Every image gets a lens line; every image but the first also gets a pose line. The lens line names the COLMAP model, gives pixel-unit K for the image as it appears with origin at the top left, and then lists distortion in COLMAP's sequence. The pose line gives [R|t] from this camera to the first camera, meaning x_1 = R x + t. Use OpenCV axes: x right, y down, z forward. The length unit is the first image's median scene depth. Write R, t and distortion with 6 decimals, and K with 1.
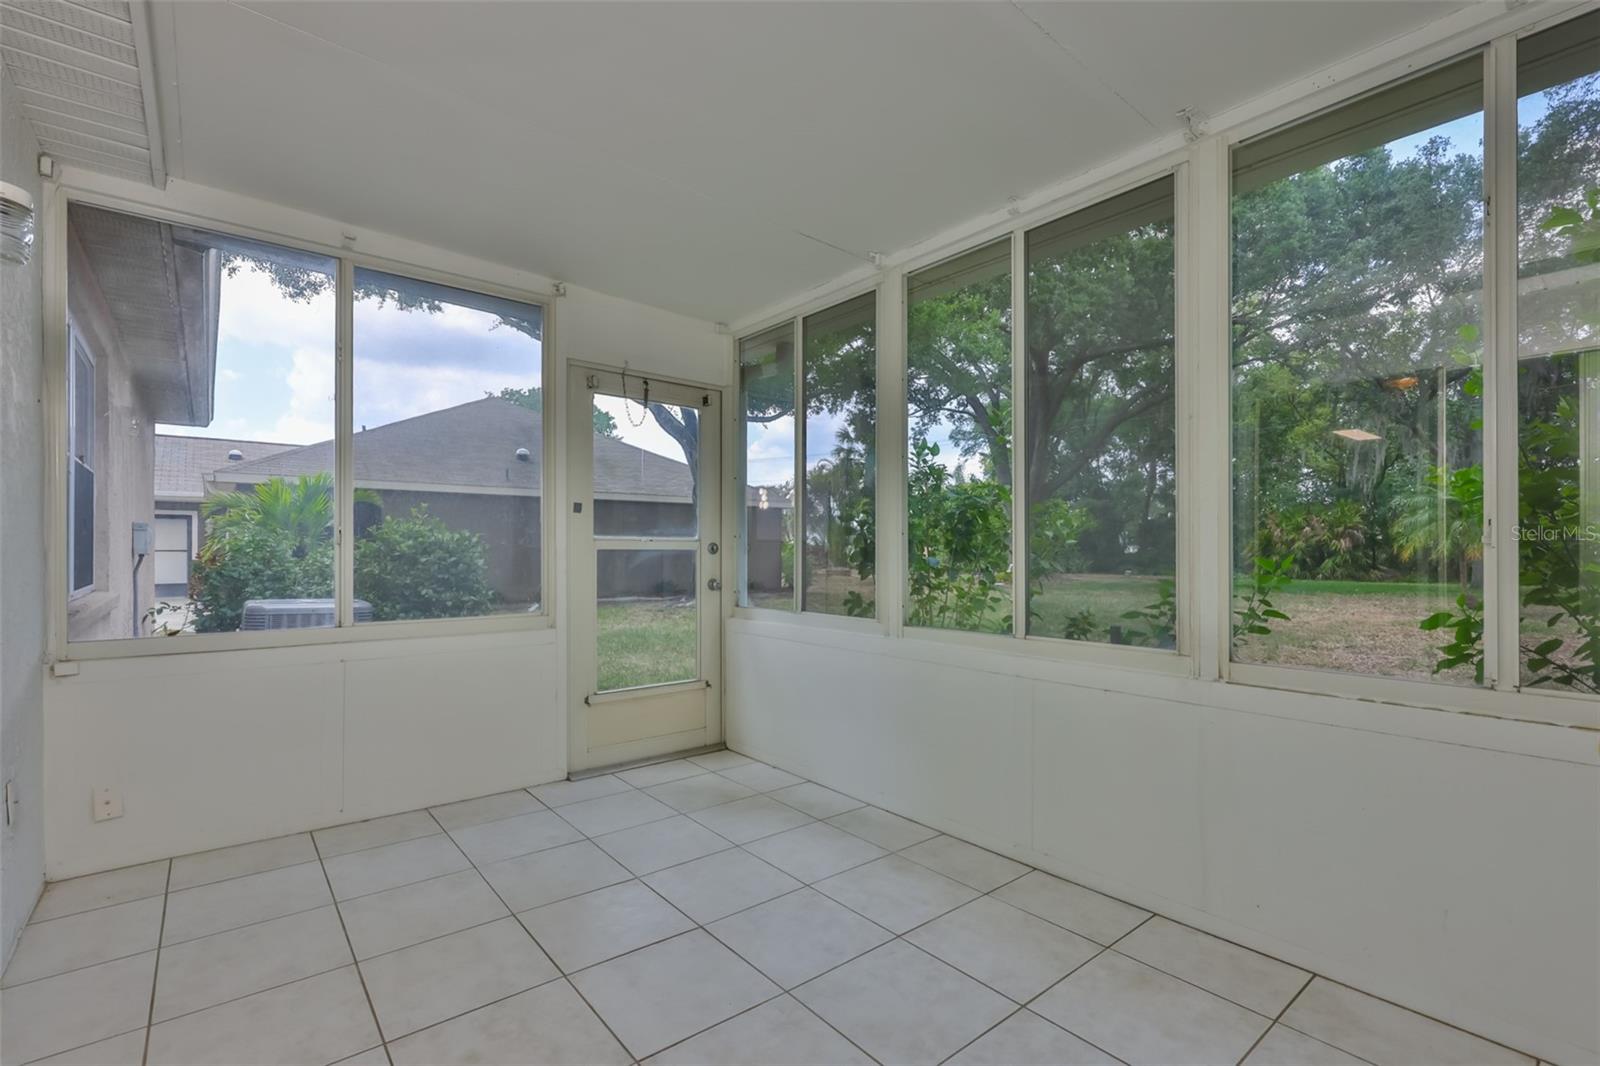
lens RADIAL K [[724.2, 0, 839.0], [0, 724.2, 548.7], [0, 0, 1]] dist [-0.000446, 0.000178]
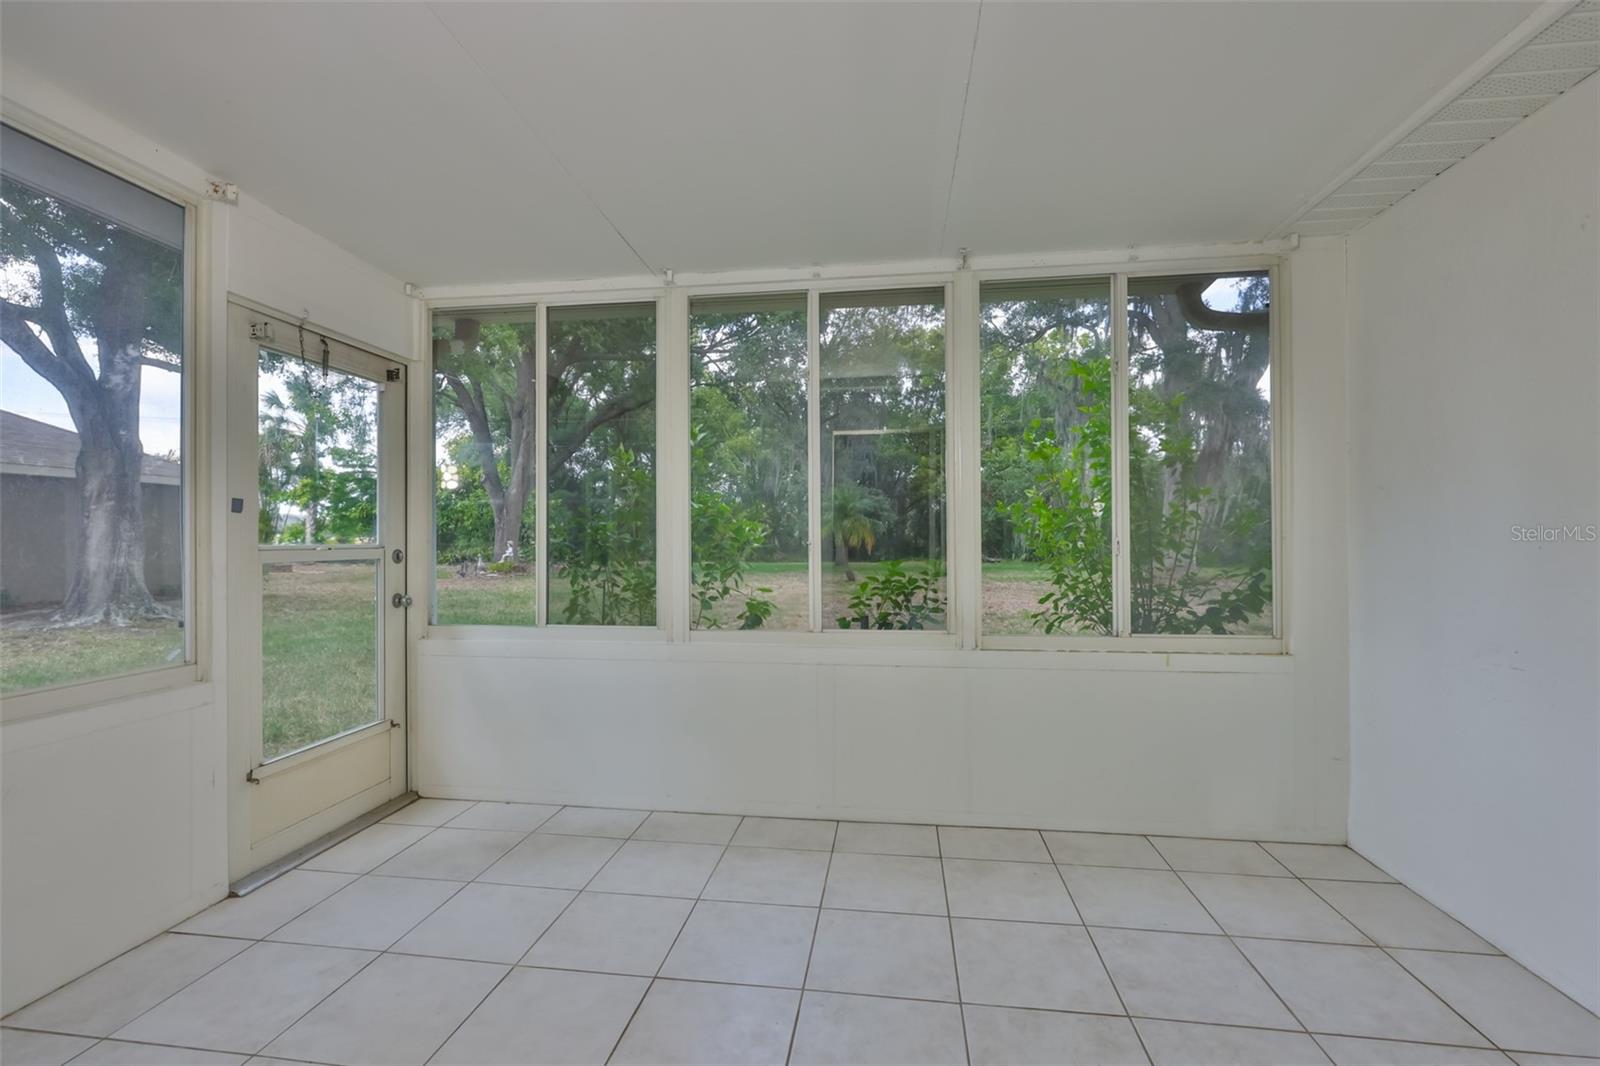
lens RADIAL K [[686.4, 0, 802.5], [0, 686.4, 527.8], [0, 0, 1]] dist [-0.001794, -0.000177]
pose [[0.740053, 0.006343, 0.672519, -0.378204], [-0.000096, 0.999957, -0.009325, -0.026746], [-0.672549, 0.006836, 0.740021, 0.127984]]
